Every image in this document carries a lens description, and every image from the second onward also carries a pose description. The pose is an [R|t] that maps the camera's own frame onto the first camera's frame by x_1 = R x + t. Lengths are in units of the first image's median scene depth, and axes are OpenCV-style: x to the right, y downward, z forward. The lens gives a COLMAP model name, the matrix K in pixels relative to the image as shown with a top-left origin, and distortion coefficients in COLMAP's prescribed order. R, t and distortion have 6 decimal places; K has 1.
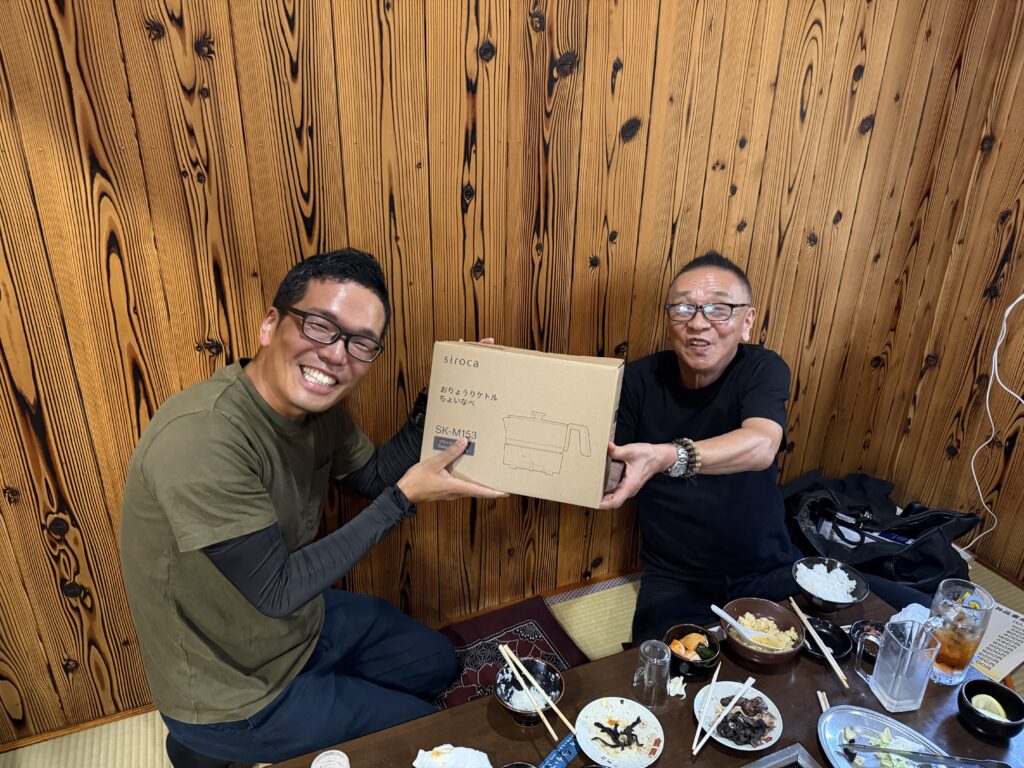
lens RADIAL K [[741.6, 0, 509.5], [0, 741.6, 385.7], [0, 0, 1]] dist [-0.002706, -0.004752]
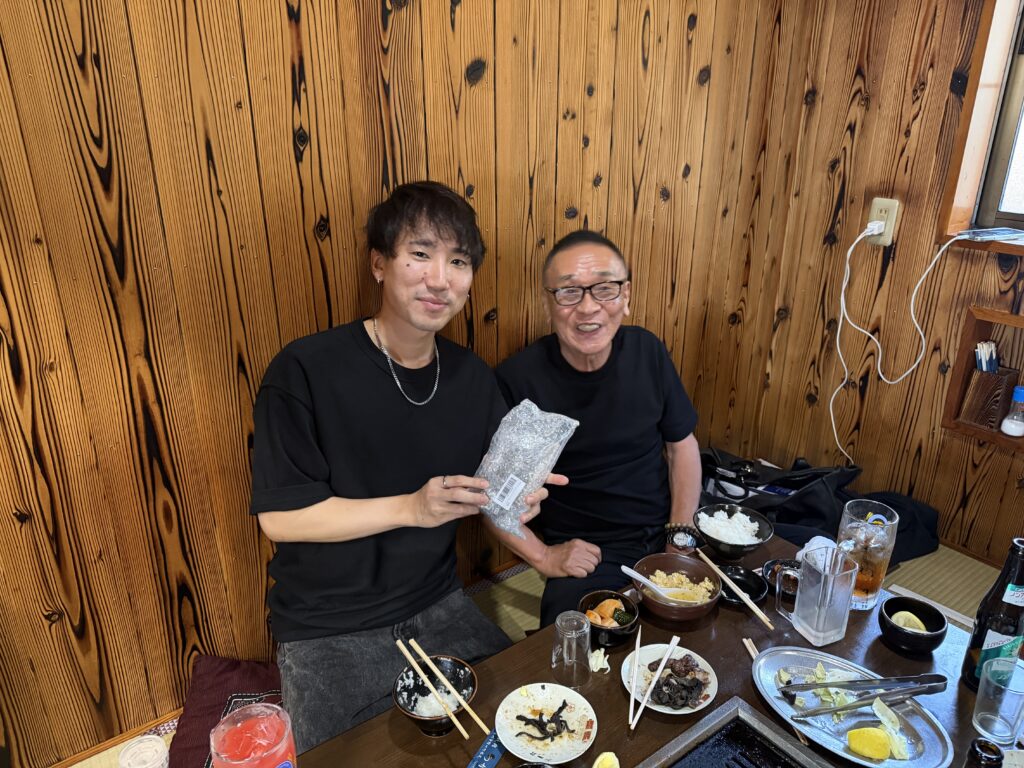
lens RADIAL K [[737.8, 0, 512.6], [0, 737.8, 384.9], [0, 0, 1]] dist [0.010068, -0.025813]
pose [[0.973621, -0.100961, 0.204618, -0.022353], [0.108741, 0.993700, -0.027112, 0.081232], [-0.200591, 0.048647, 0.978466, 0.121726]]
